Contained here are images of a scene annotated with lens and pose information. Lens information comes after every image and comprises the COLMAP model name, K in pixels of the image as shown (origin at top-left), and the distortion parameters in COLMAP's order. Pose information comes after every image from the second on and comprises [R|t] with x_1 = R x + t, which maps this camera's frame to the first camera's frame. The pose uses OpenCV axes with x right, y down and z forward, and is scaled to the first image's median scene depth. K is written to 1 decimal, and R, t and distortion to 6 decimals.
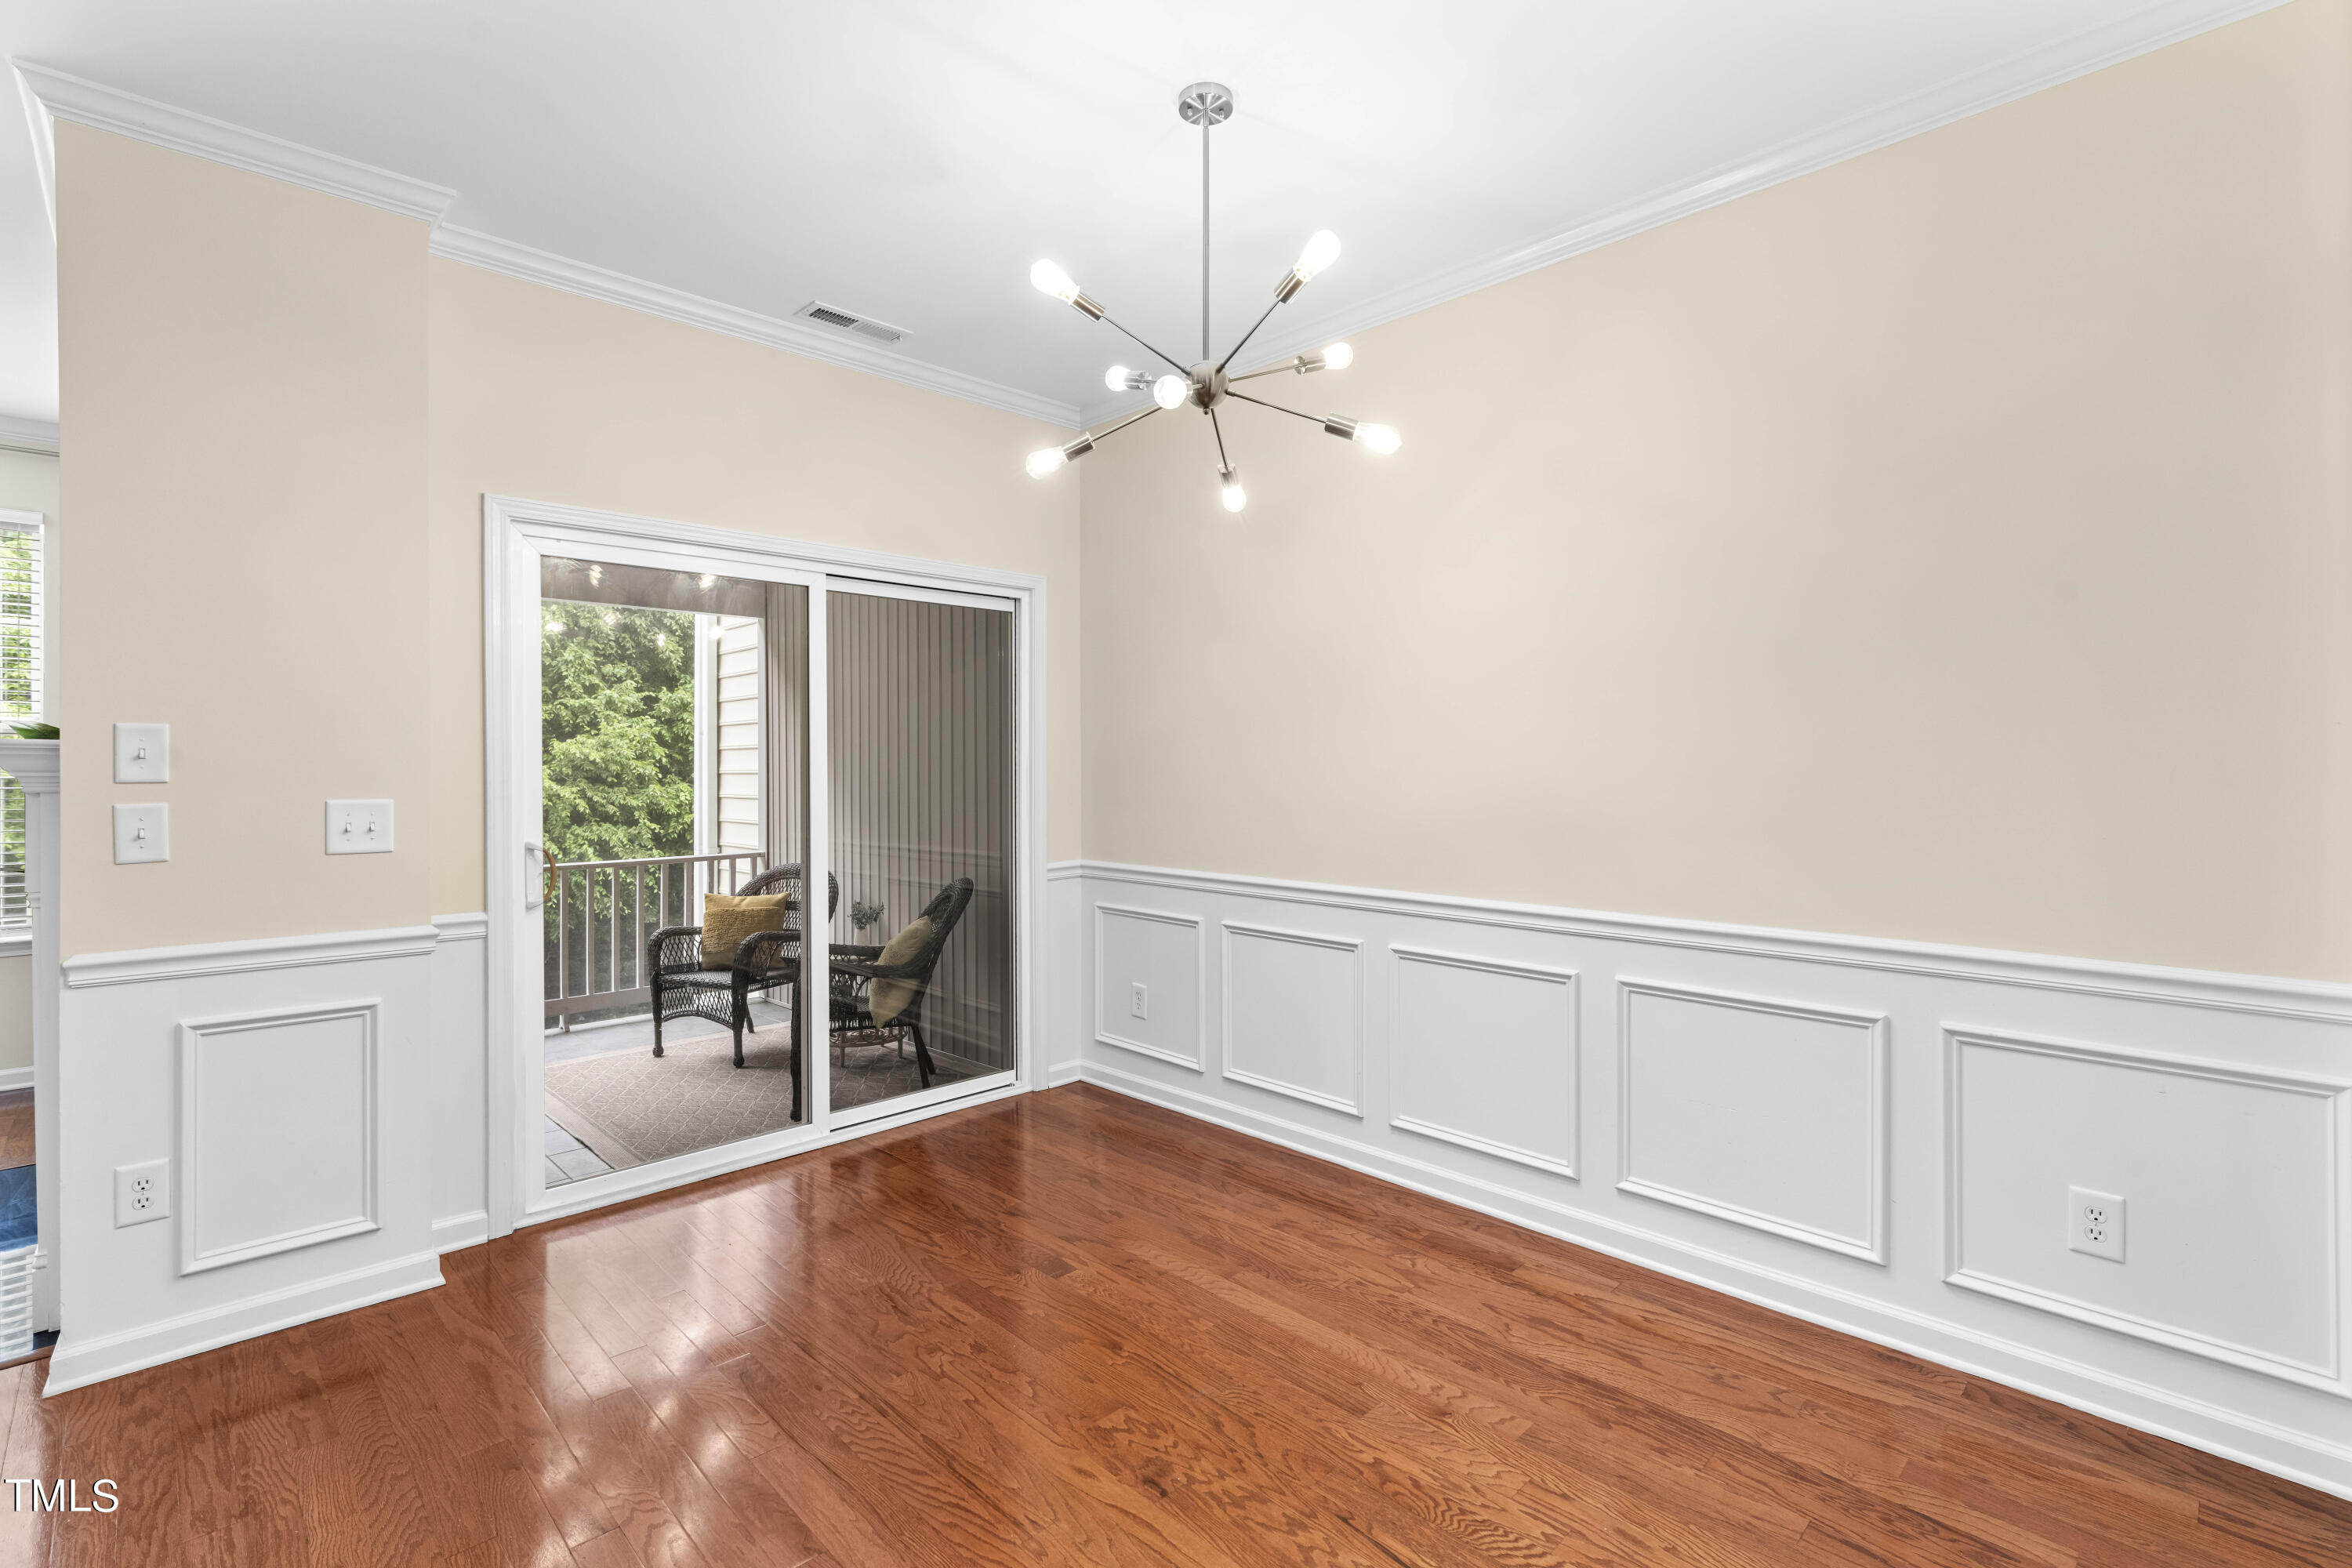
lens RADIAL K [[1071.3, 0, 1179.7], [0, 1071.3, 768.2], [0, 0, 1]] dist [0.000703, 0.000050]
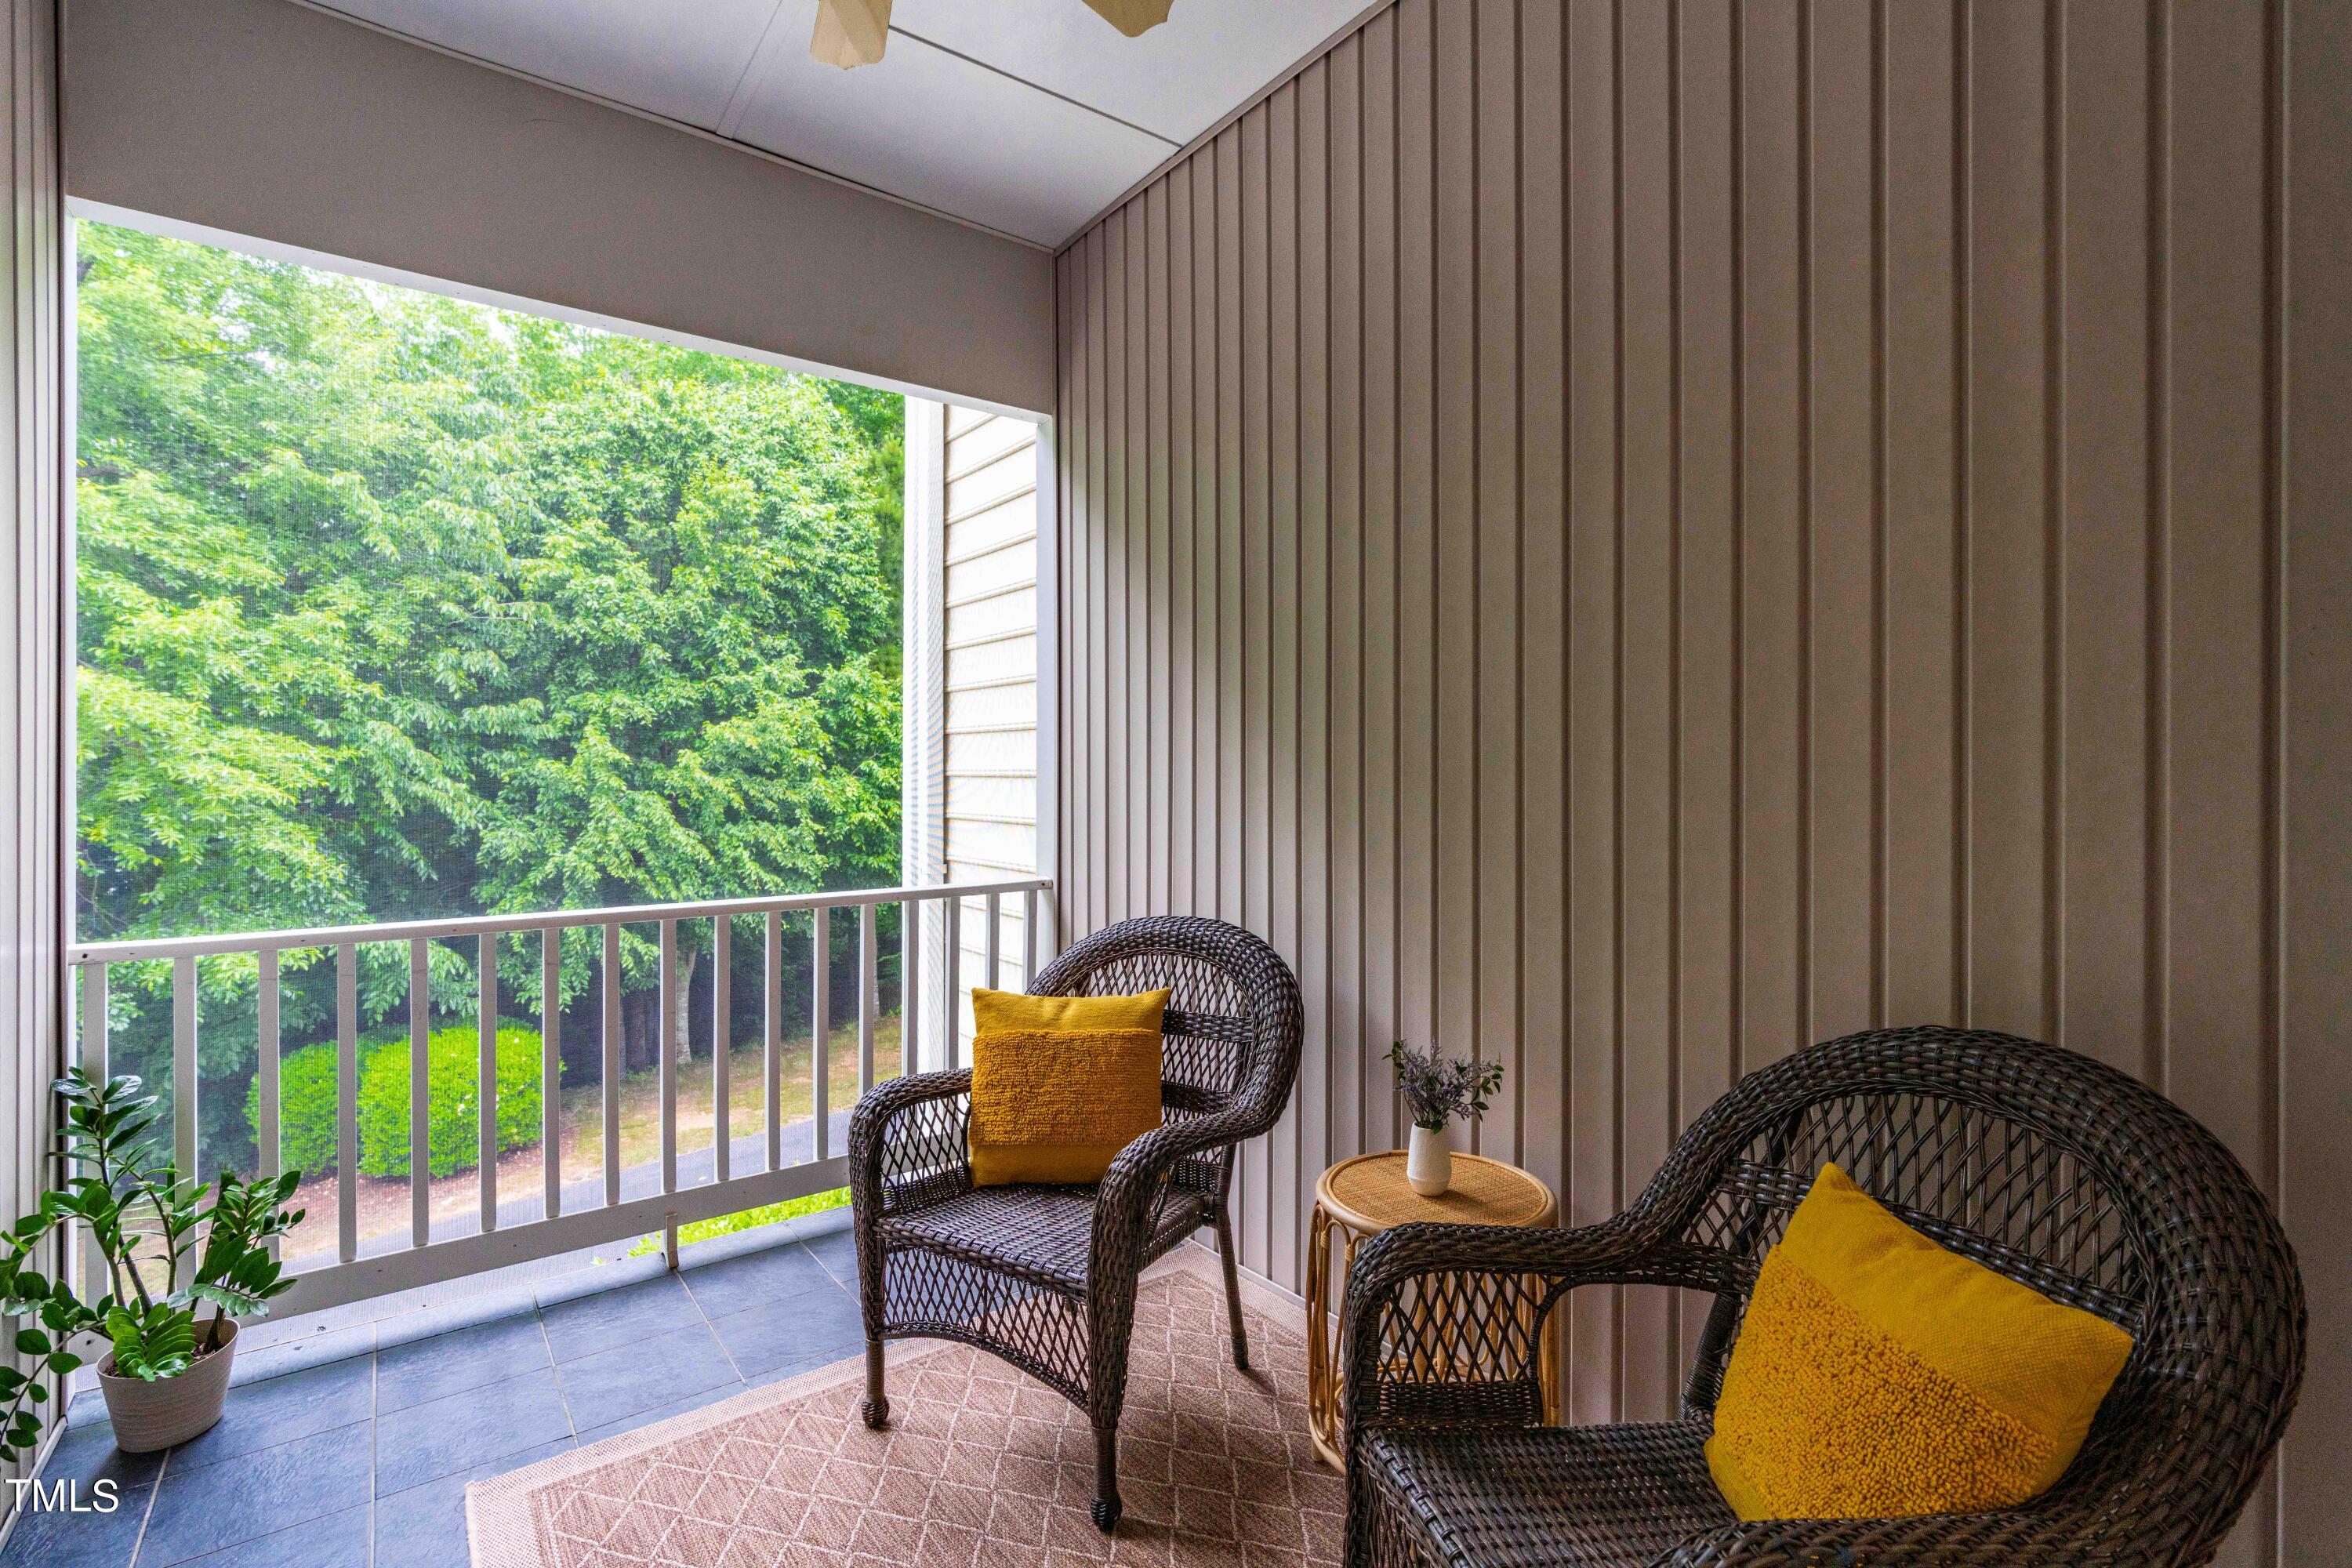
lens RADIAL K [[1071.3, 0, 1172.6], [0, 1071.3, 784.7], [0, 0, 1]] dist [0.000703, 0.000050]
pose [[0.991575, 0.009625, -0.129174, -0.104706], [-0.008522, 0.999922, 0.009087, 0.011233], [0.129252, -0.007909, 0.991580, 0.200150]]
